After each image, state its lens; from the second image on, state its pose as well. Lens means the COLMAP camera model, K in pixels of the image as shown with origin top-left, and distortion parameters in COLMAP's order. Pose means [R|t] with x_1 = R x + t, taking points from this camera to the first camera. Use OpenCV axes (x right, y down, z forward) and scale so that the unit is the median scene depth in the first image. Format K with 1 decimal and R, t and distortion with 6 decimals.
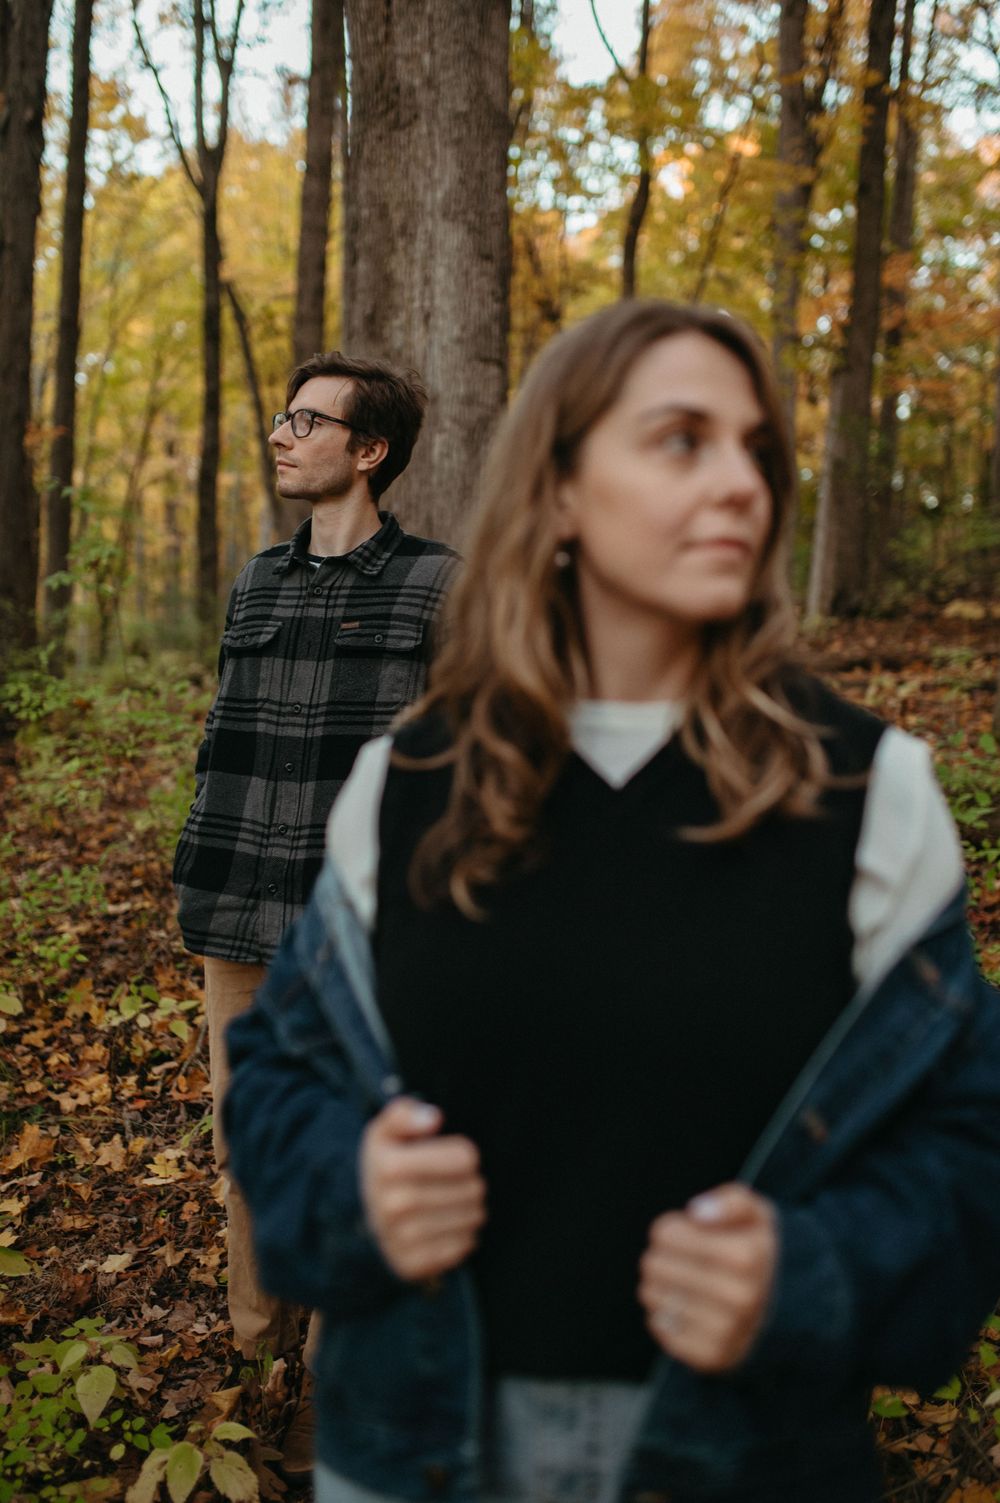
lens RADIAL K [[1467.3, 0, 457.5], [0, 1467.3, 749.2], [0, 0, 1]] dist [-0.048785, 0.014878]
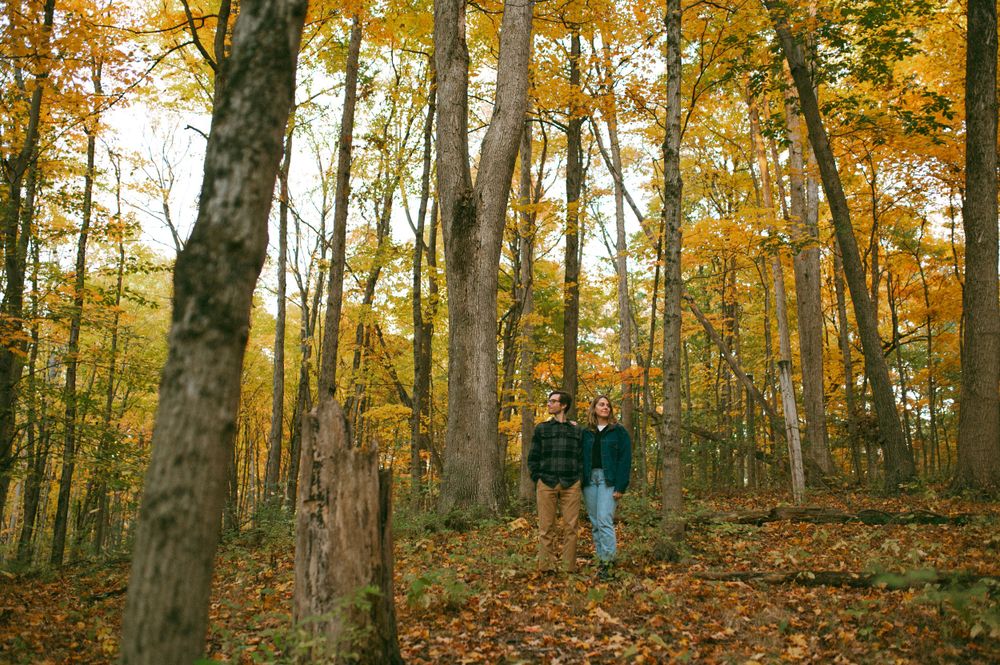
lens RADIAL K [[1018.8, 0, 500.0], [0, 1018.8, 332.5], [0, 0, 1]] dist [-0.022979, 0.003334]
pose [[0.971870, 0.043241, 0.231516, -0.956764], [0.030702, 0.951352, -0.306572, 0.604299], [-0.233510, 0.305056, 0.923263, -2.258337]]
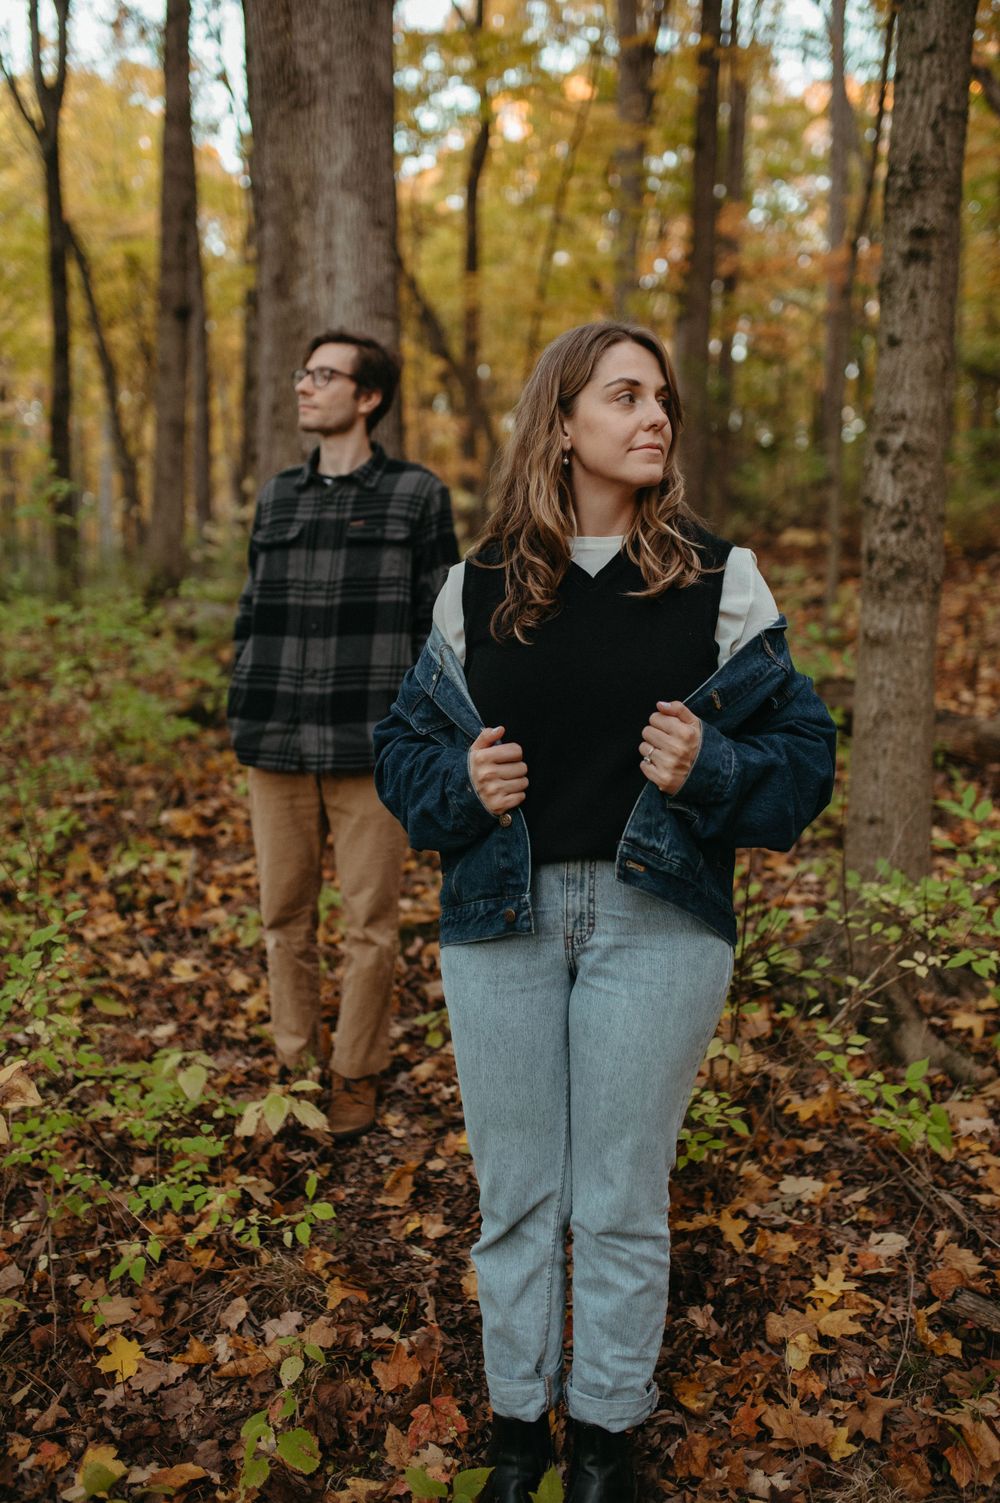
lens RADIAL K [[1497.8, 0, 509.0], [0, 1497.8, 736.8], [0, 0, 1]] dist [-0.017590, 0.035669]
pose [[0.990052, -0.035369, 0.136182, -0.099281], [0.031969, 0.999122, 0.027073, 0.063860], [-0.137020, -0.022450, 0.990314, -0.334175]]
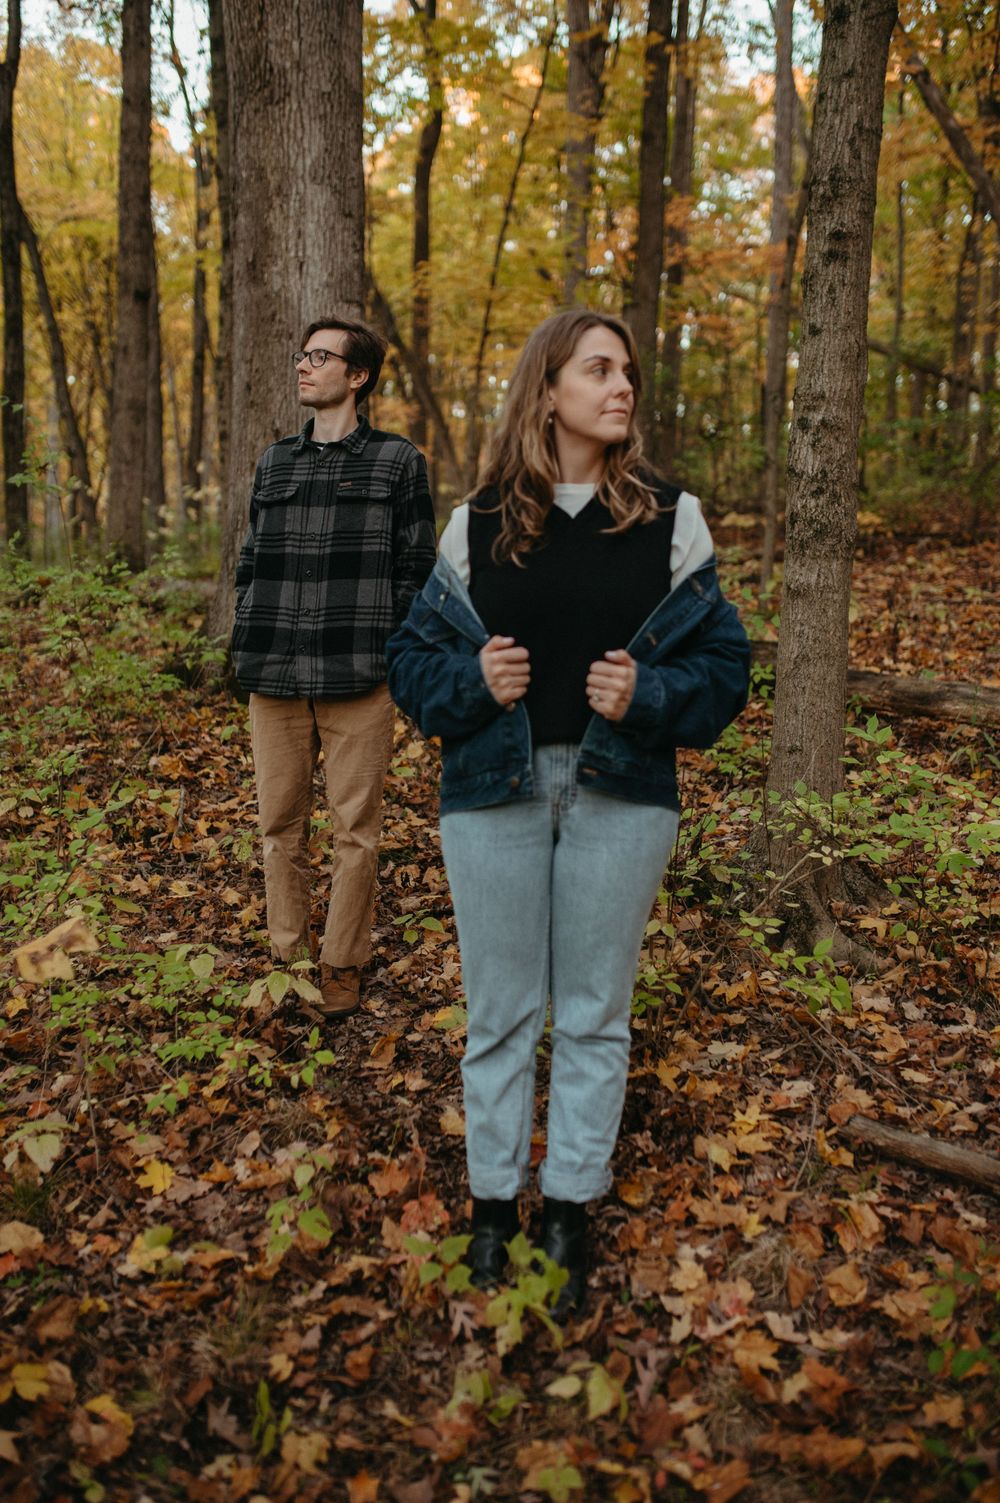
lens RADIAL K [[1503.4, 0, 486.0], [0, 1503.4, 750.4], [0, 0, 1]] dist [-0.001877, 0.005679]
pose [[0.986867, -0.029635, 0.158795, -0.147294], [0.023085, 0.998811, 0.042934, 0.105374], [-0.159878, -0.038704, 0.986378, -0.503364]]
